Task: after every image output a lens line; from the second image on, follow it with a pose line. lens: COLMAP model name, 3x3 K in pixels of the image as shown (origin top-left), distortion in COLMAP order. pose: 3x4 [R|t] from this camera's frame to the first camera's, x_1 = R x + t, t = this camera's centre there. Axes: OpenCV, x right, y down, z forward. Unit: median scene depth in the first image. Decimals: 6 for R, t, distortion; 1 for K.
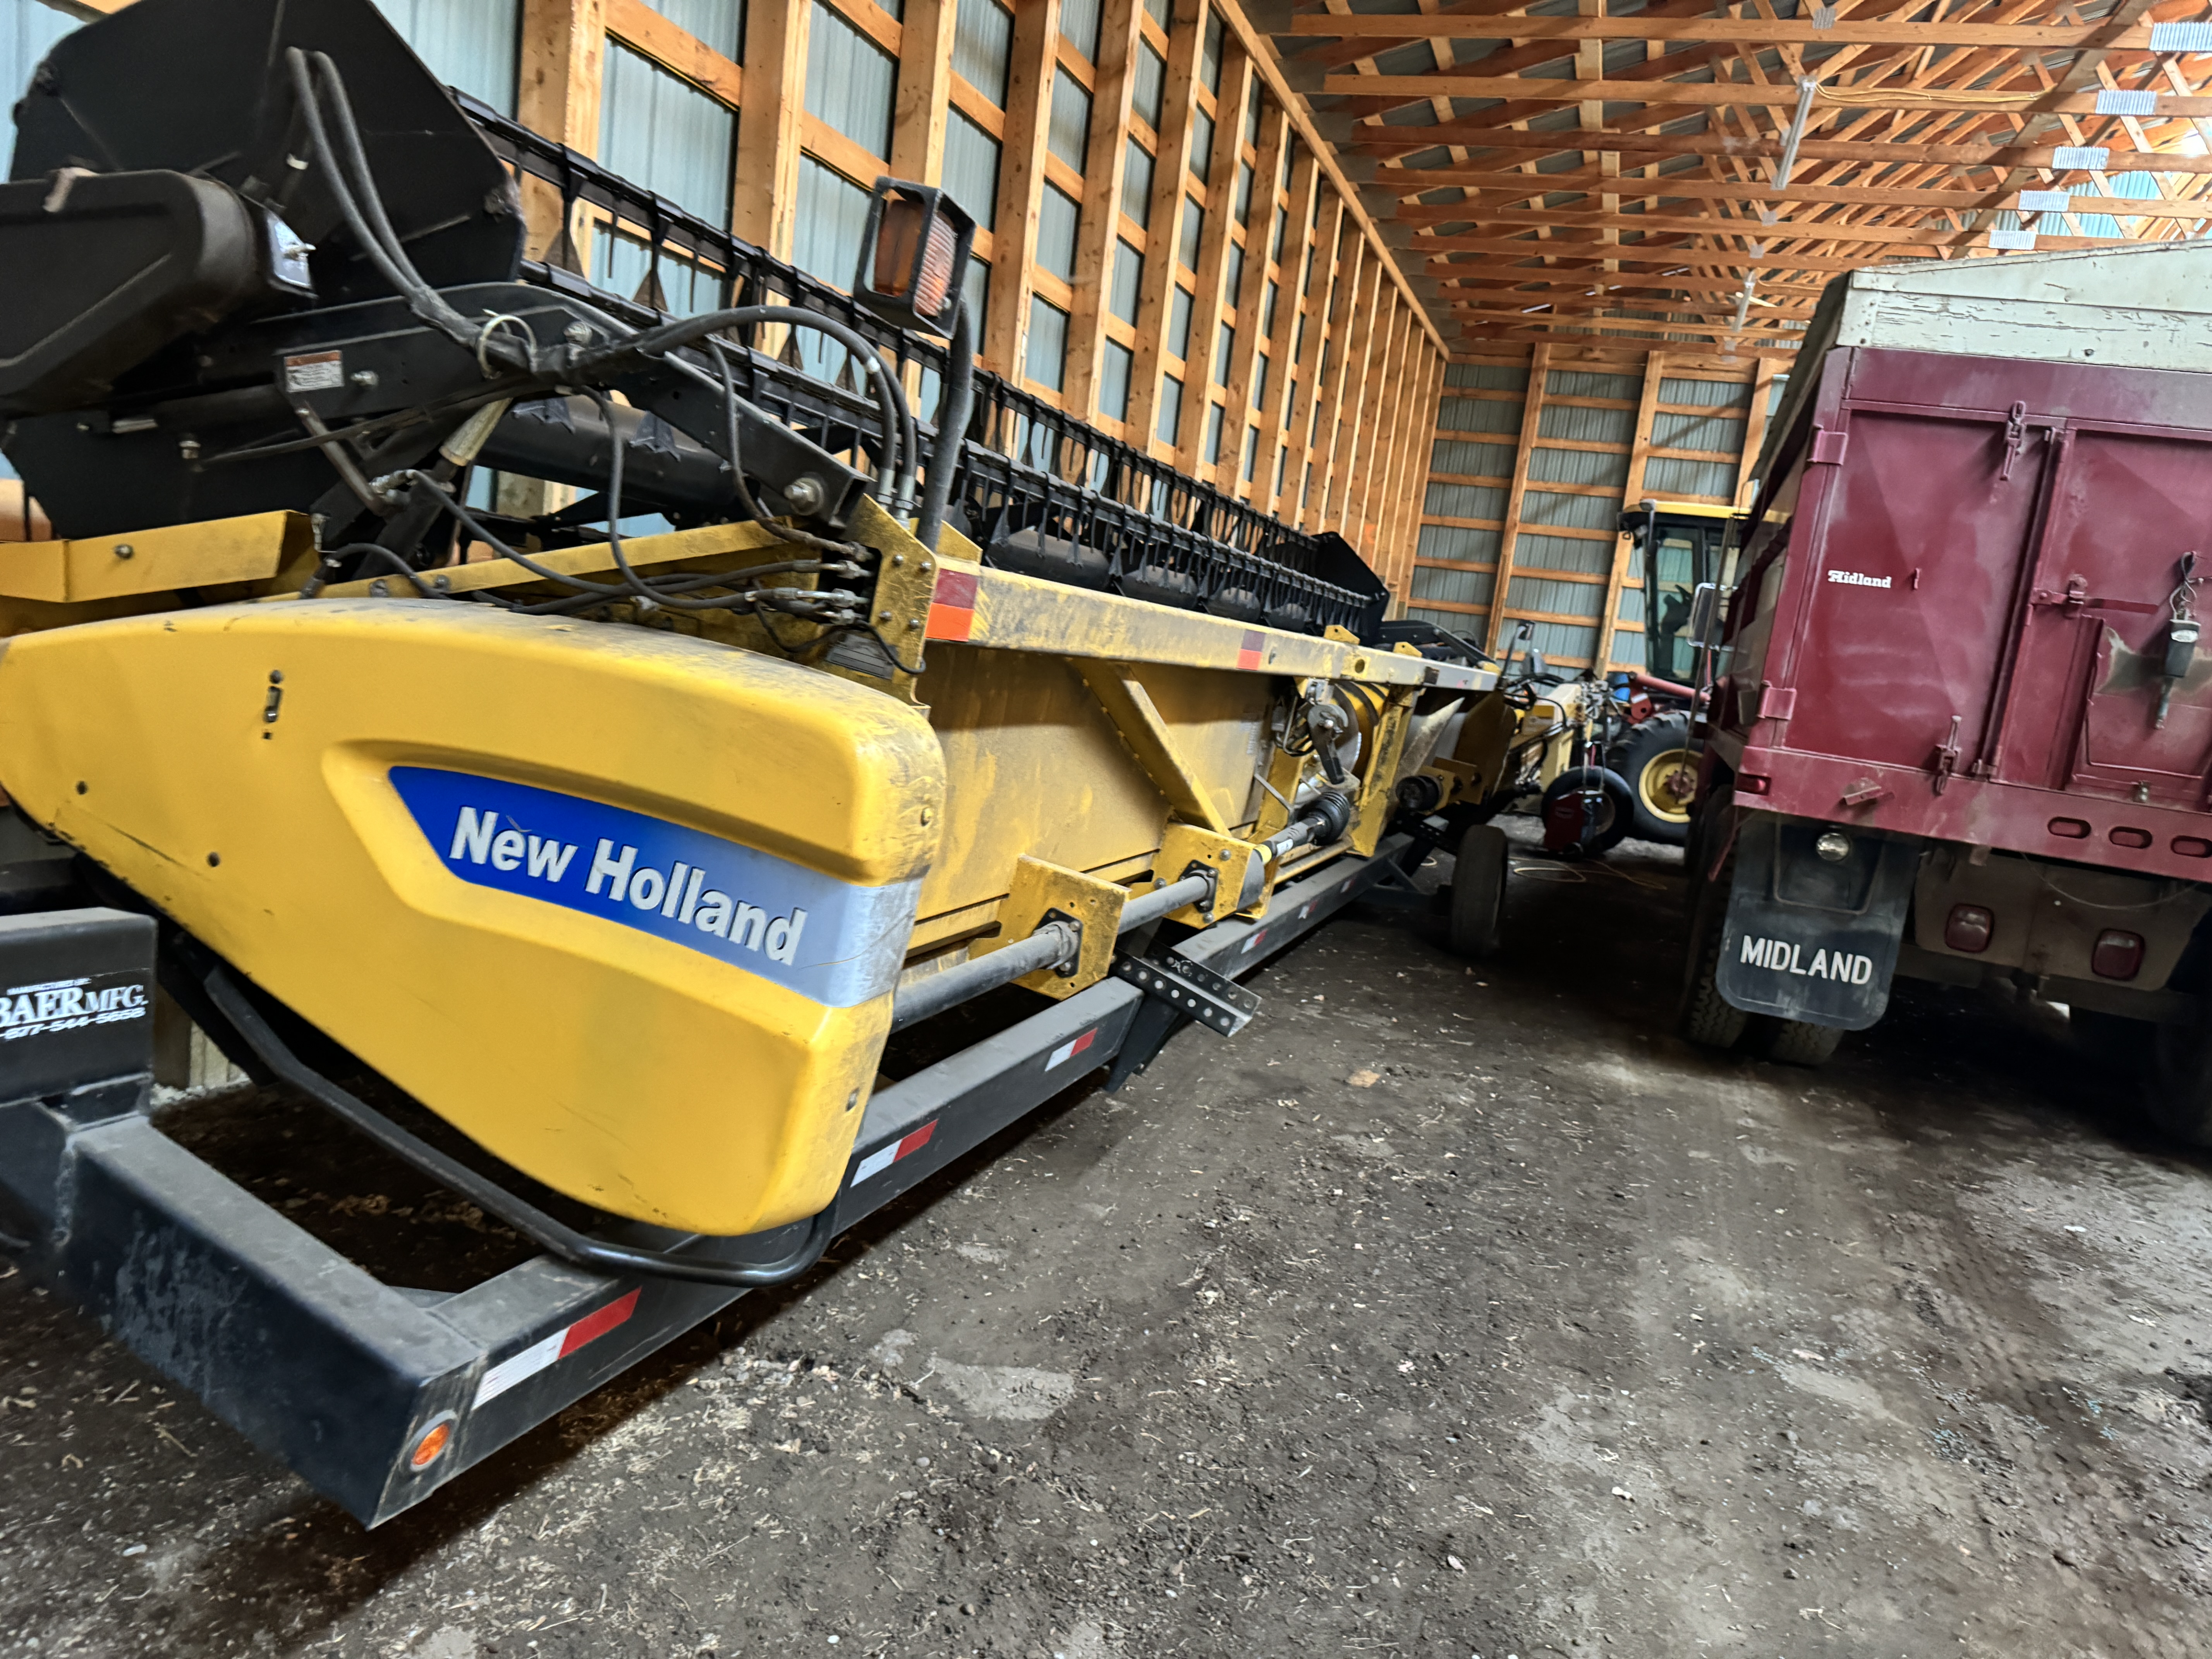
lens RADIAL K [[1523.0, 0, 1134.0], [0, 1523.0, 838.5], [0, 0, 1]] dist [0.047722, -0.080406]
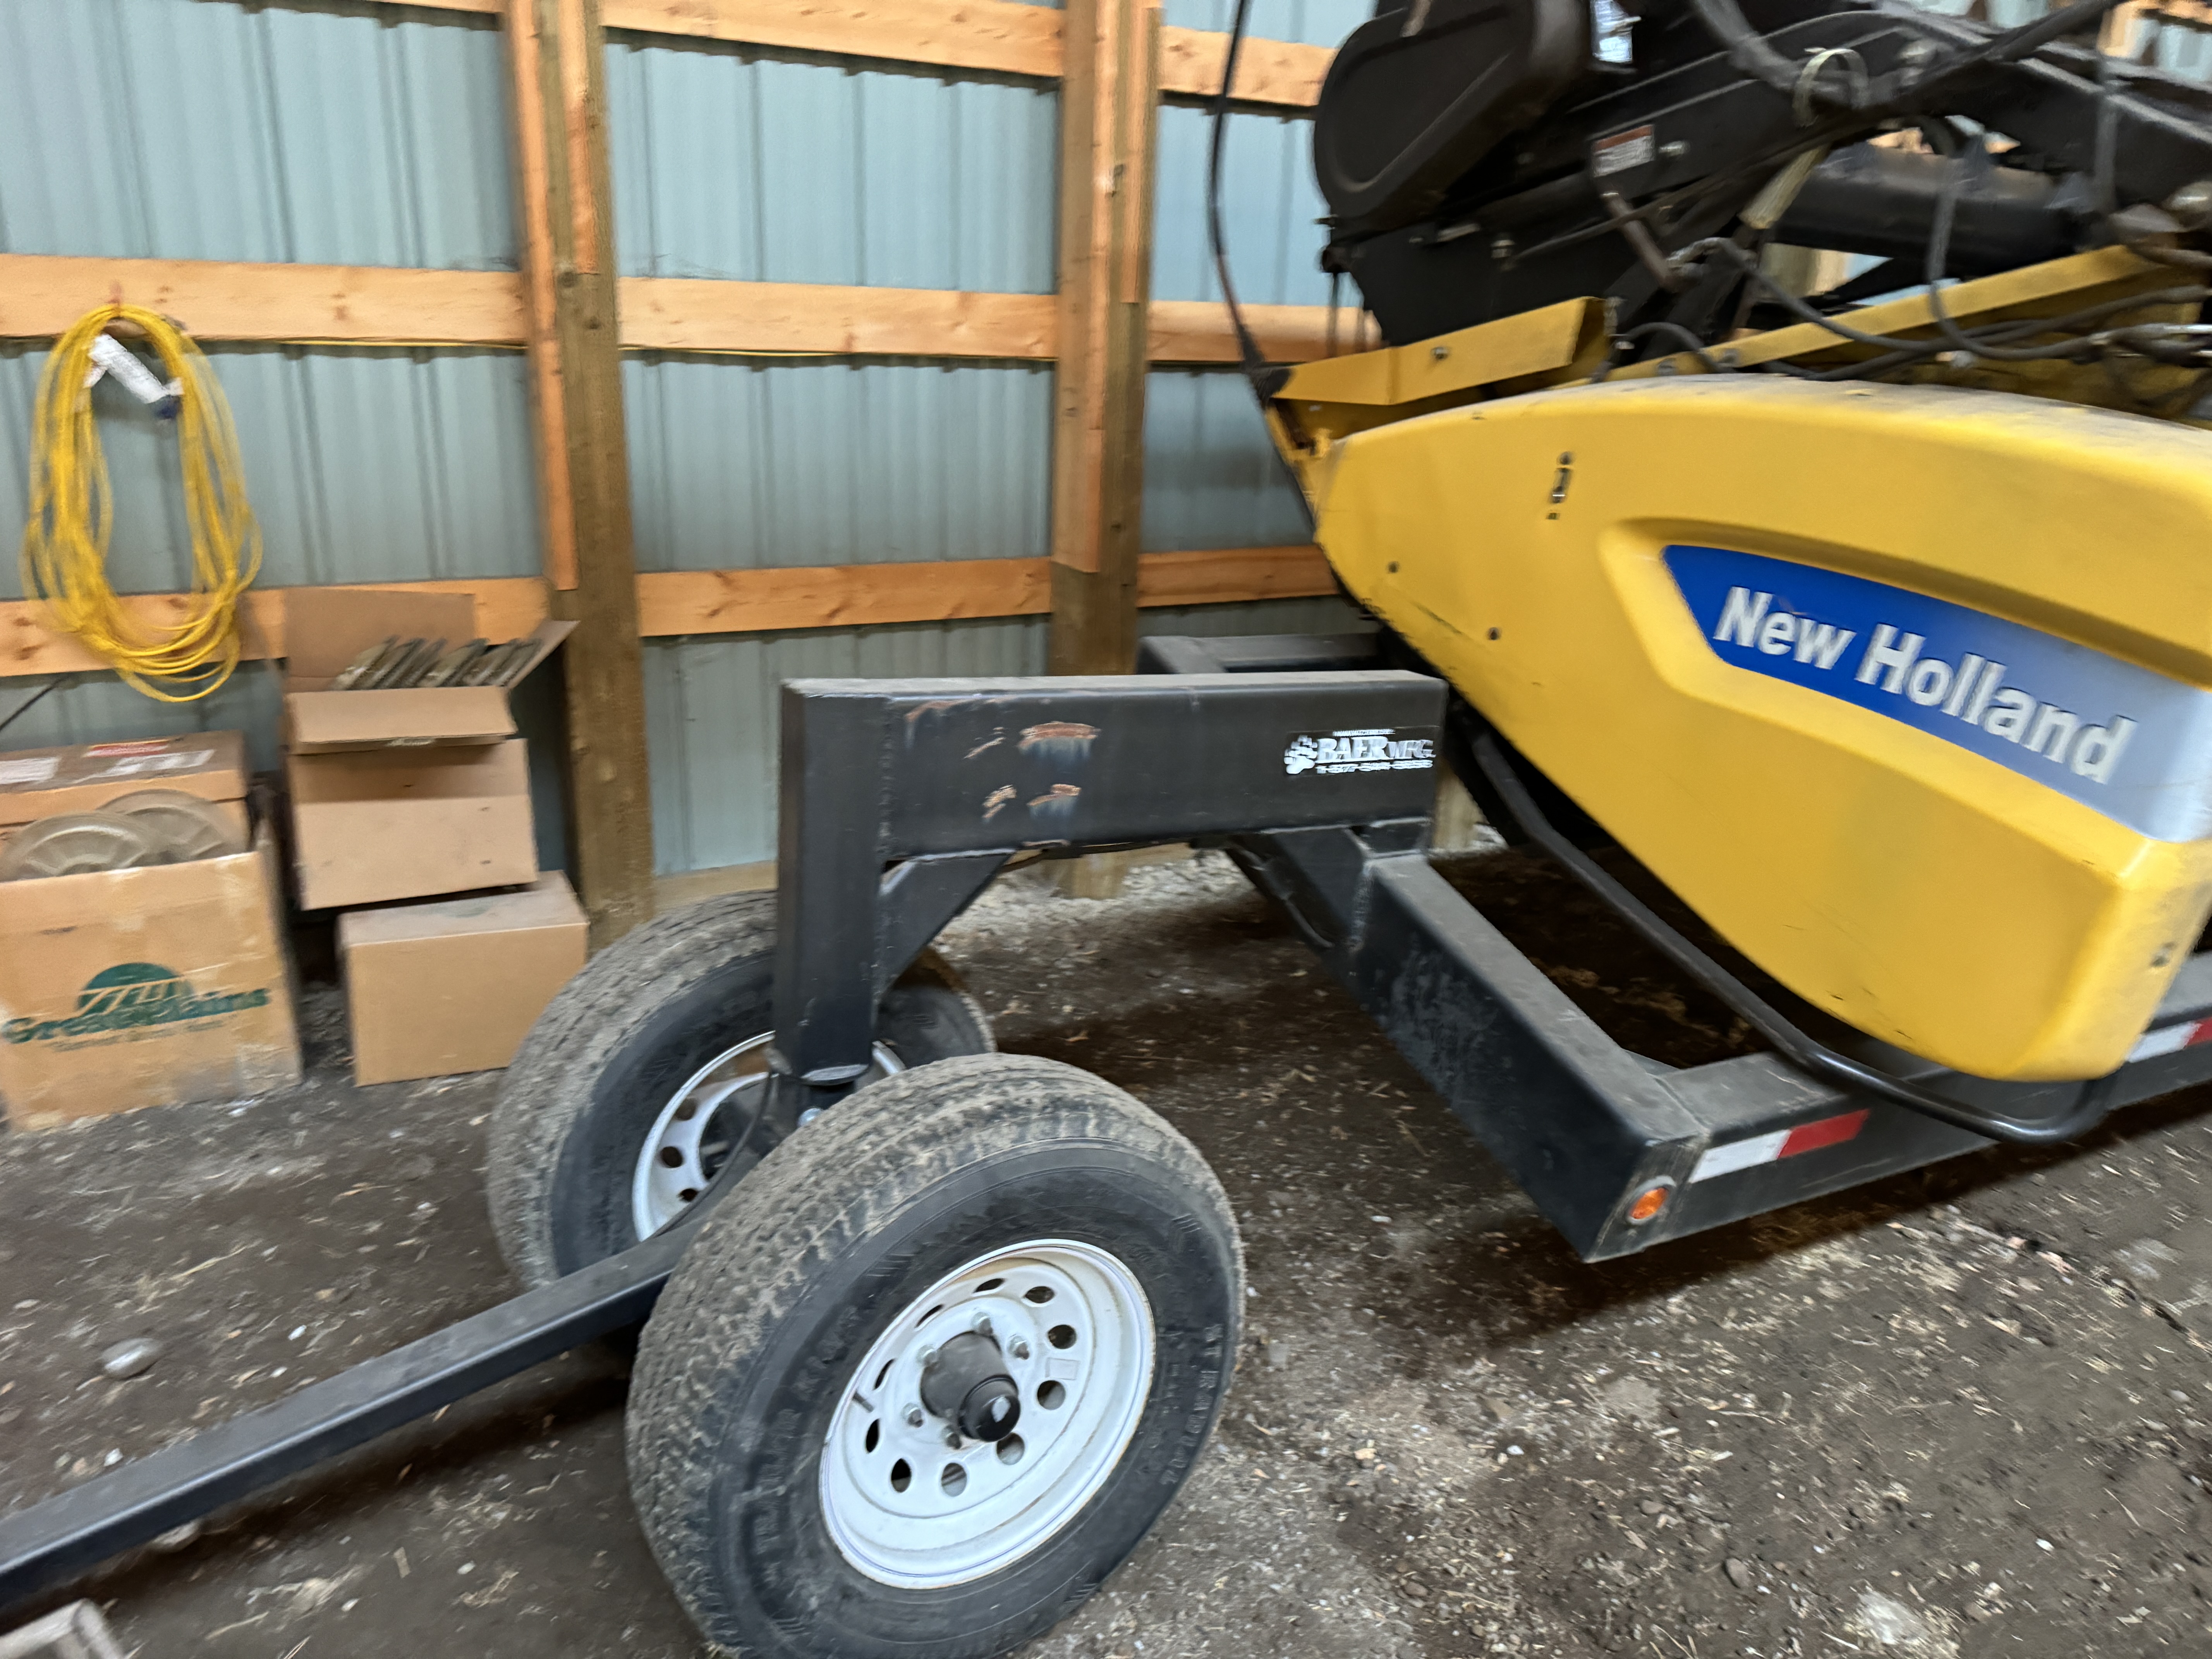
lens RADIAL K [[1541.1, 0, 1106.0], [0, 1541.1, 829.5], [0, 0, 1]] dist [-0.000563, -0.023082]
pose [[0.728960, 0.127466, -0.672584, -0.039466], [-0.054673, 0.990213, 0.128406, 0.021751], [0.682369, -0.056831, 0.728795, 0.005007]]
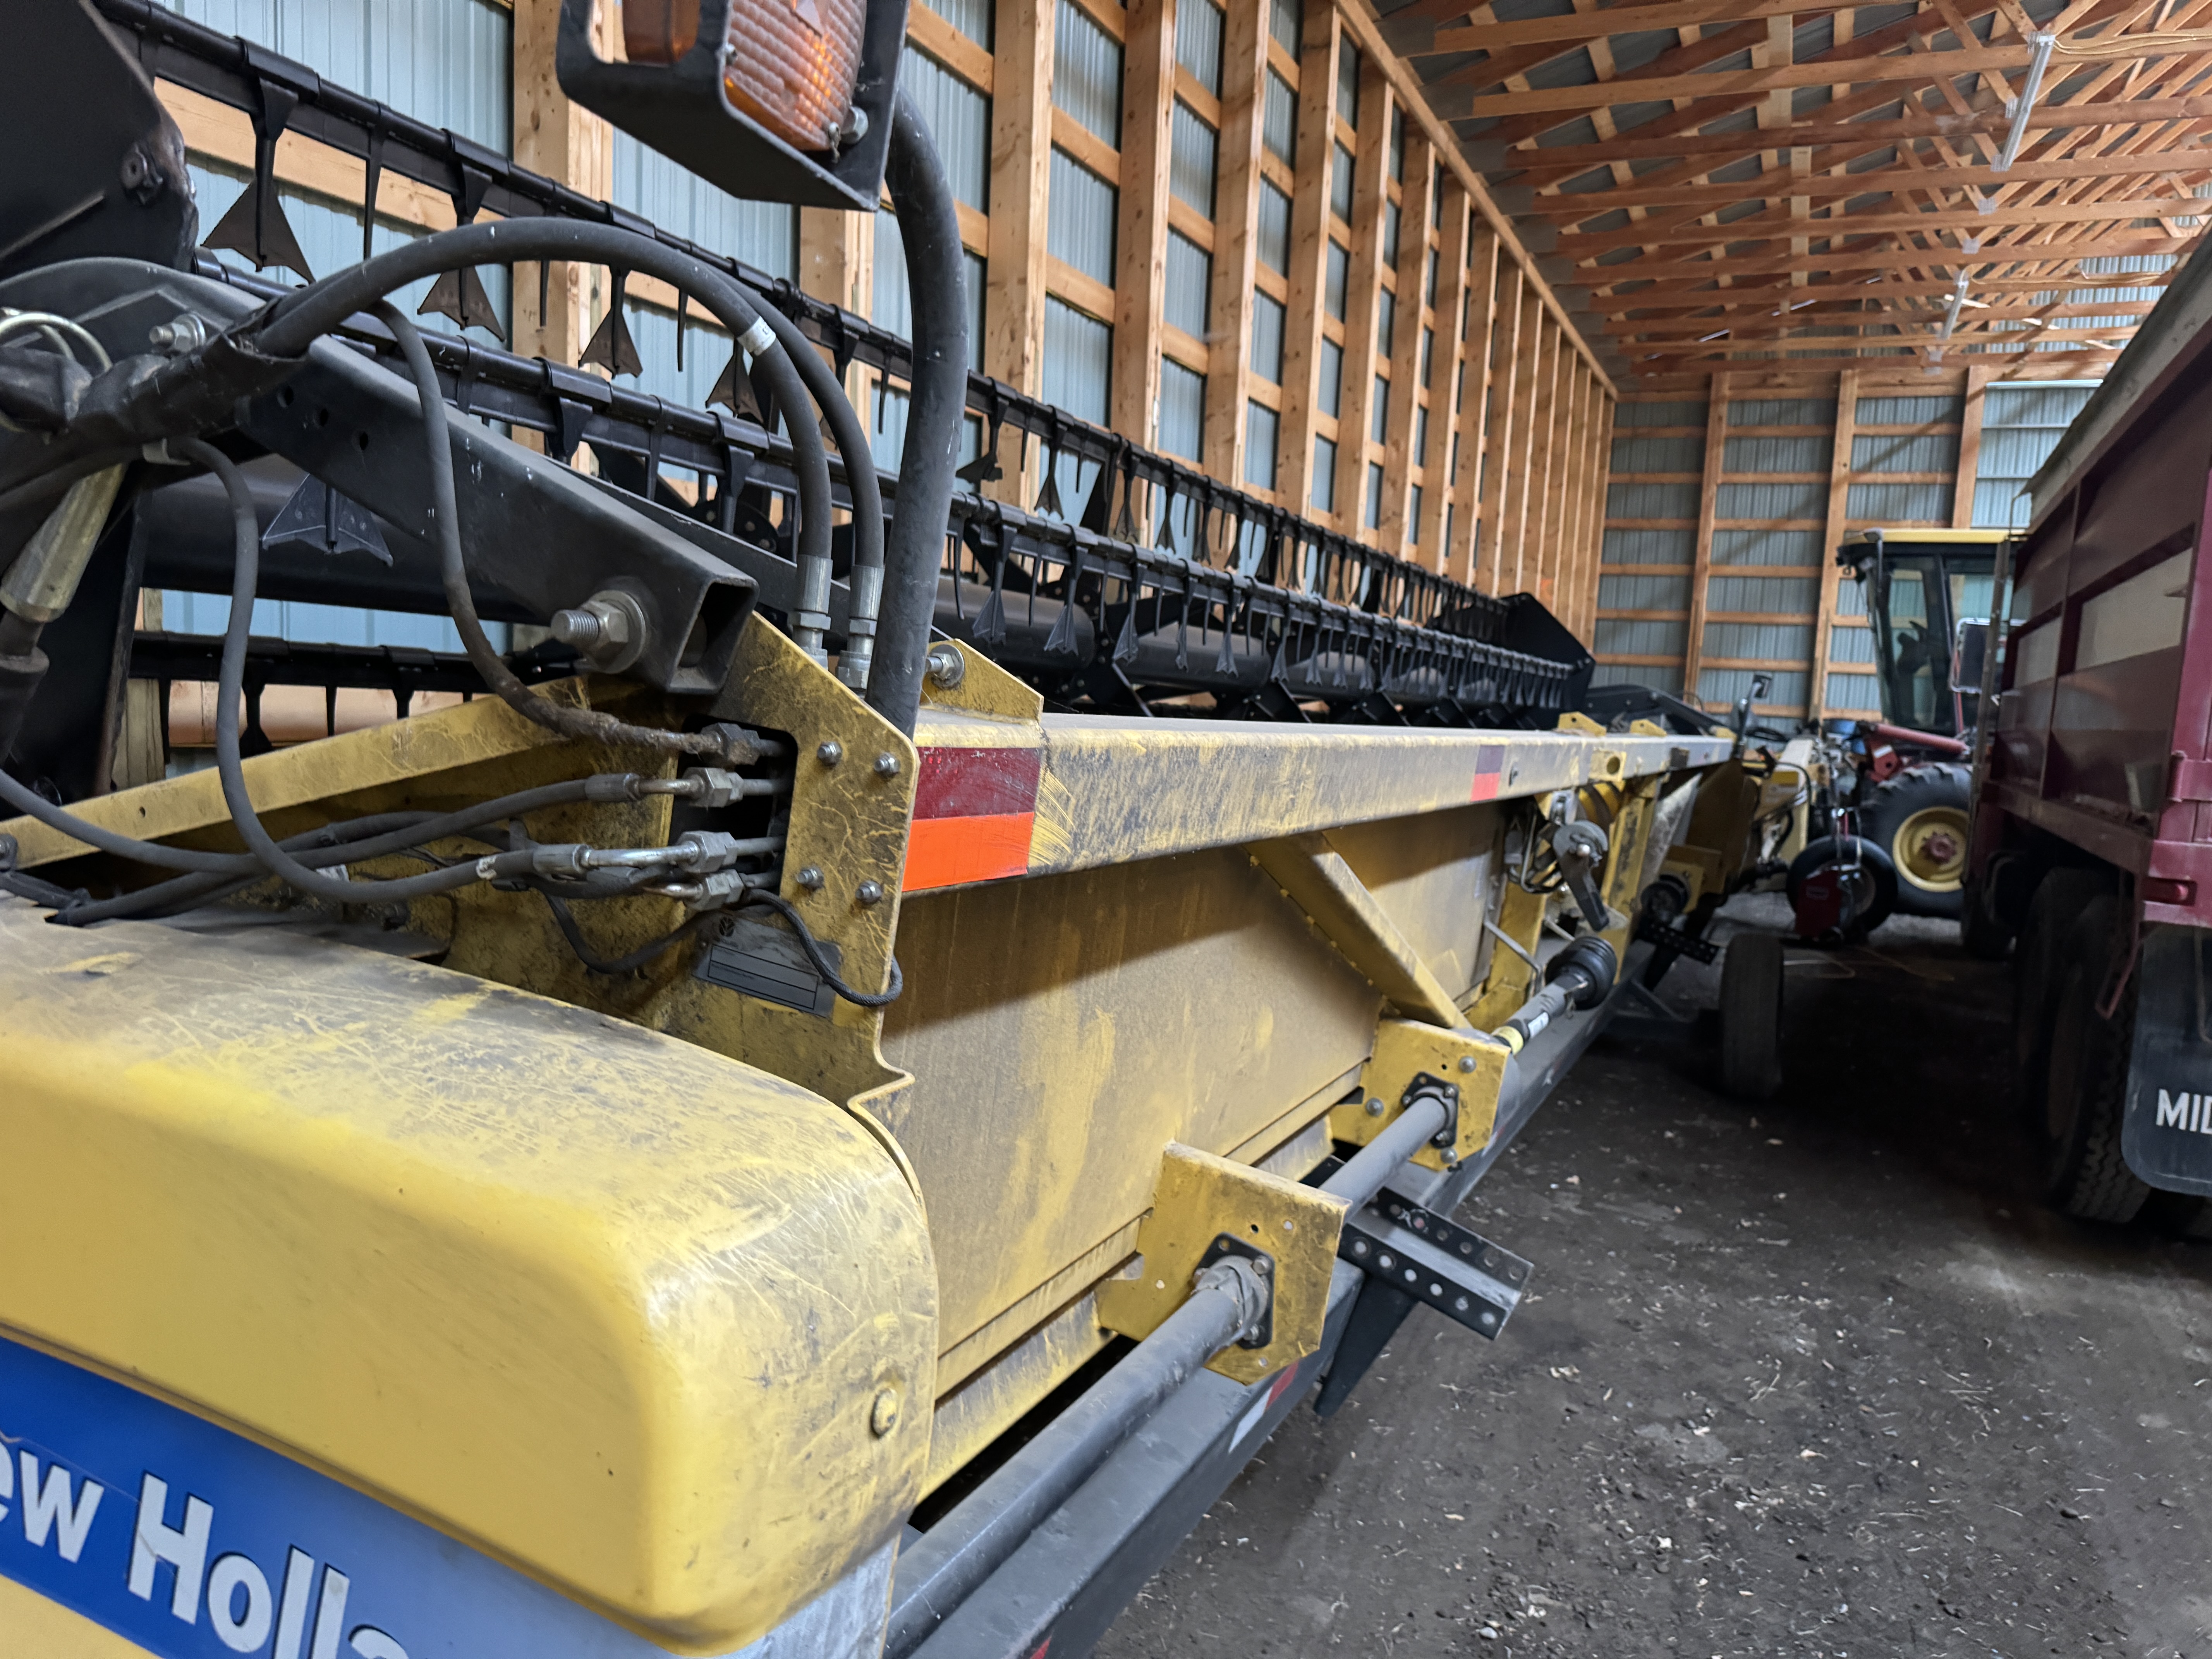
lens RADIAL K [[1541.1, 0, 1106.0], [0, 1541.1, 829.5], [0, 0, 1]] dist [-0.000563, -0.023082]
pose [[0.990227, -0.061639, -0.125102, -0.015956], [0.054179, 0.996593, -0.062190, -0.103293], [0.128509, 0.054804, 0.990193, 0.456281]]
